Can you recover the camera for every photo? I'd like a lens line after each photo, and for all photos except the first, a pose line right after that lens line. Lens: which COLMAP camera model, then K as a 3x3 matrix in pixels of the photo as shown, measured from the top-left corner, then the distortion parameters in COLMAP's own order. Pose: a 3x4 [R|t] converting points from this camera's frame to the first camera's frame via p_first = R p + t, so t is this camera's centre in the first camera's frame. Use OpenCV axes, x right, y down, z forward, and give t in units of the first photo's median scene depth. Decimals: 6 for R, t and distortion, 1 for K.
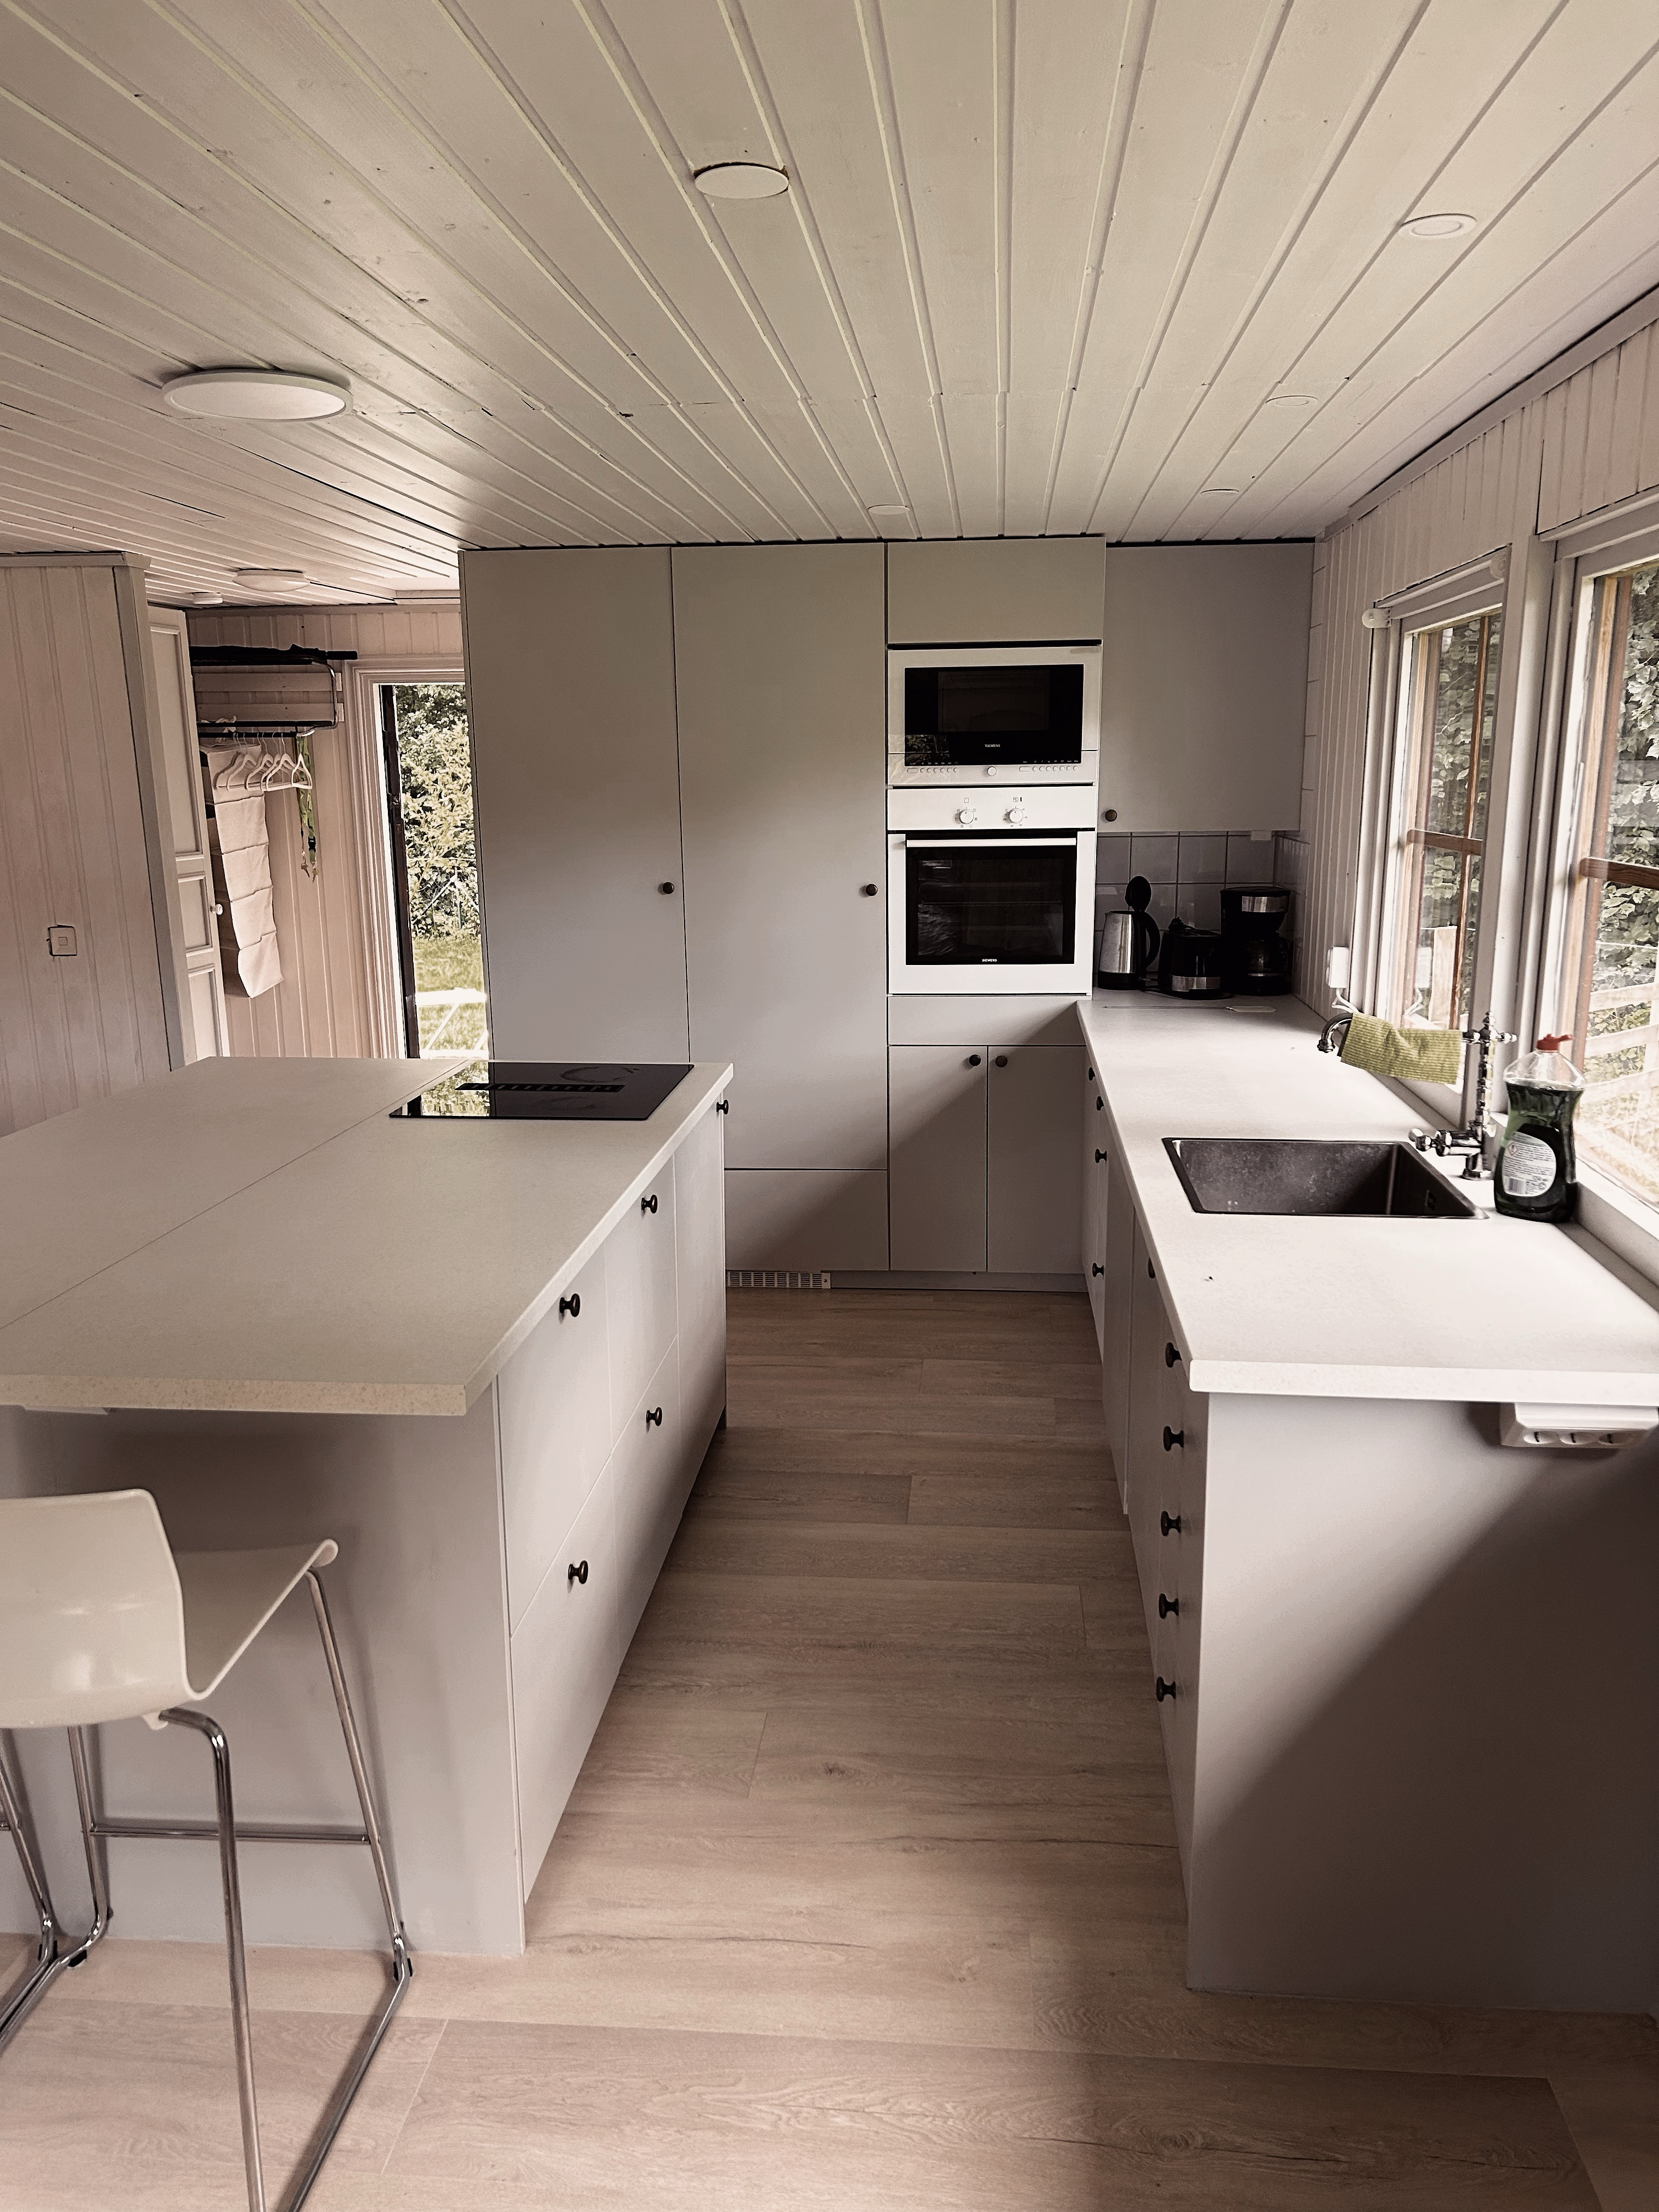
lens RADIAL K [[1674.0, 0, 837.1], [0, 1674.0, 1153.8], [0, 0, 1]] dist [0.028669, -0.017791]
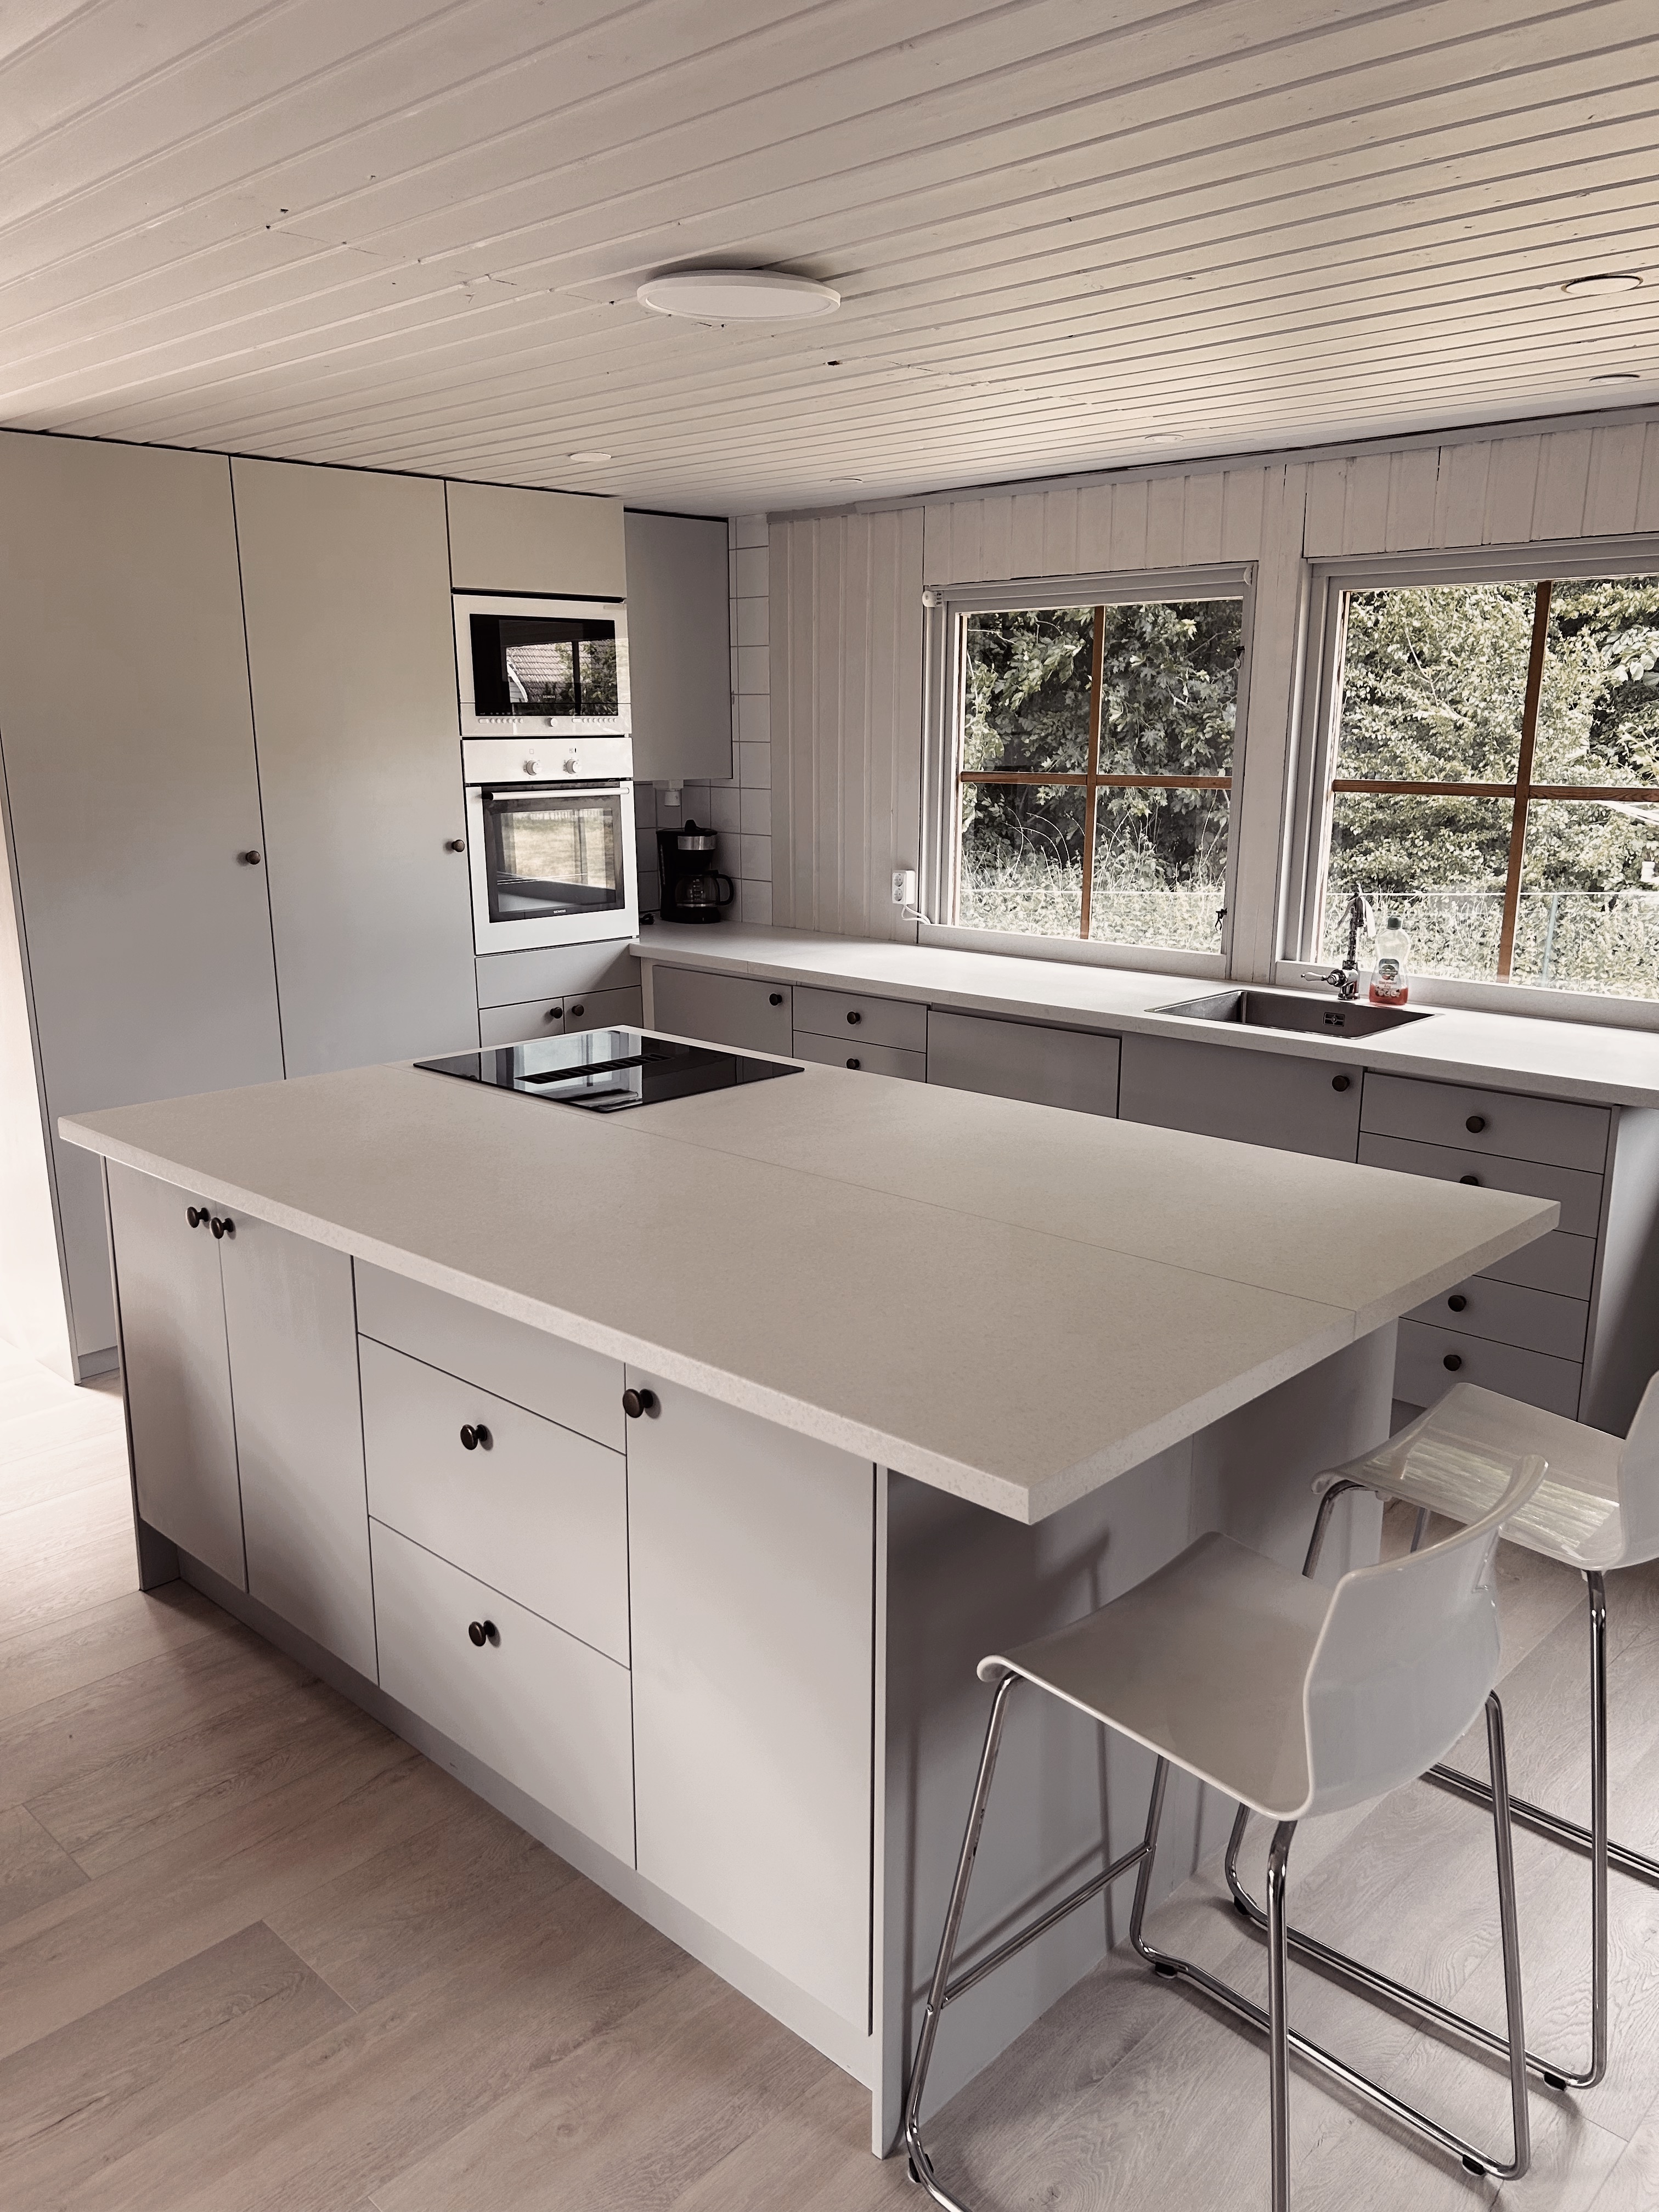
lens RADIAL K [[1674.0, 0, 831.4], [0, 1674.0, 1108.0], [0, 0, 1]] dist [0.028669, -0.017791]
pose [[0.629047, -0.170180, 0.758511, -0.600715], [0.170535, 0.982185, 0.078936, -0.052355], [-0.758431, 0.079698, 0.646862, 0.242867]]
